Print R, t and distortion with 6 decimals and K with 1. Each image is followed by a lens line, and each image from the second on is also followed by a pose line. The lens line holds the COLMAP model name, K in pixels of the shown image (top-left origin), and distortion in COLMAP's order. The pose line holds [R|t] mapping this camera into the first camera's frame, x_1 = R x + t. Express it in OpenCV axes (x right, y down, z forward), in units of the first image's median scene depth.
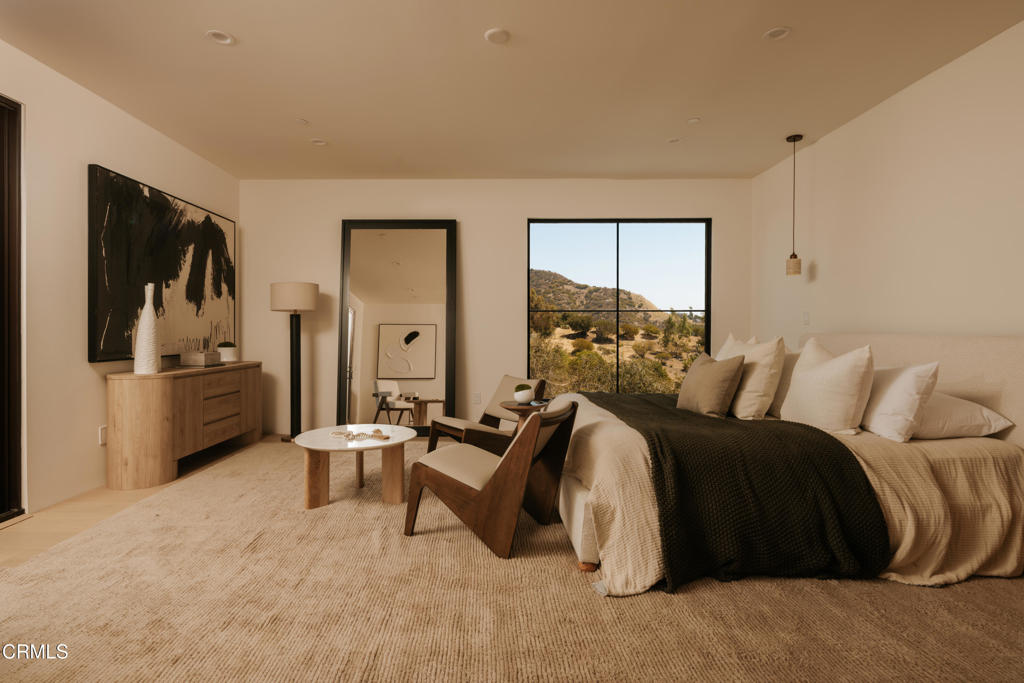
lens RADIAL K [[506.4, 0, 509.9], [0, 506.4, 331.7], [0, 0, 1]] dist [-0.003180, -0.000268]
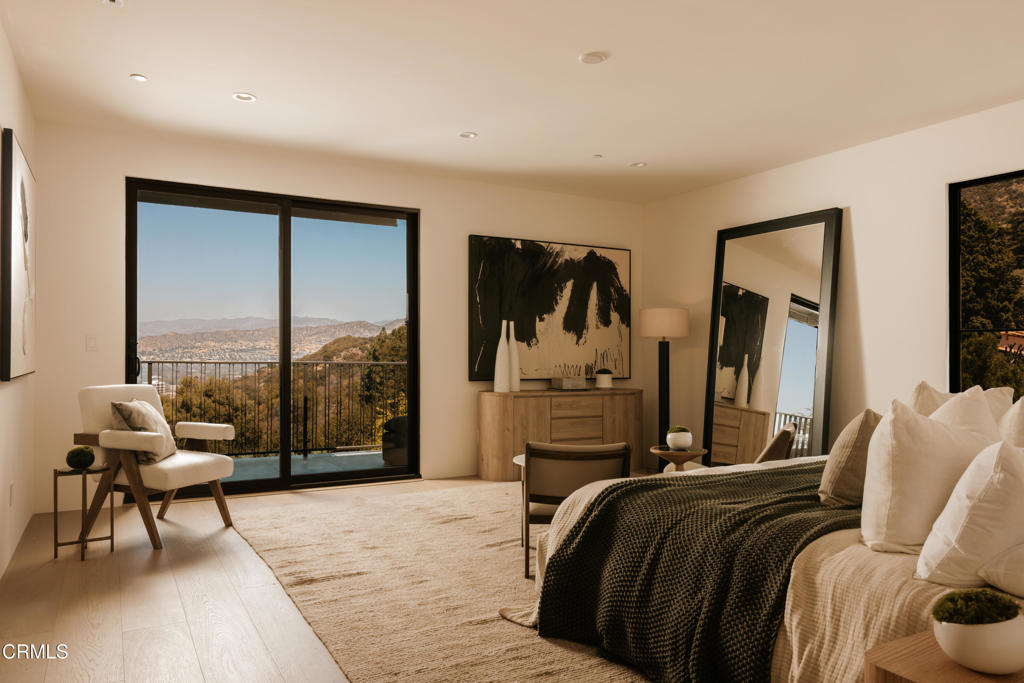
lens RADIAL K [[716.0, 0, 511.7], [0, 716.0, 347.0], [0, 0, 1]] dist [0.008957, -0.002587]
pose [[0.483234, -0.002046, -0.875489, 0.694262], [-0.011160, 0.999902, -0.008497, -0.011293], [0.875420, 0.013877, 0.483164, 0.129381]]
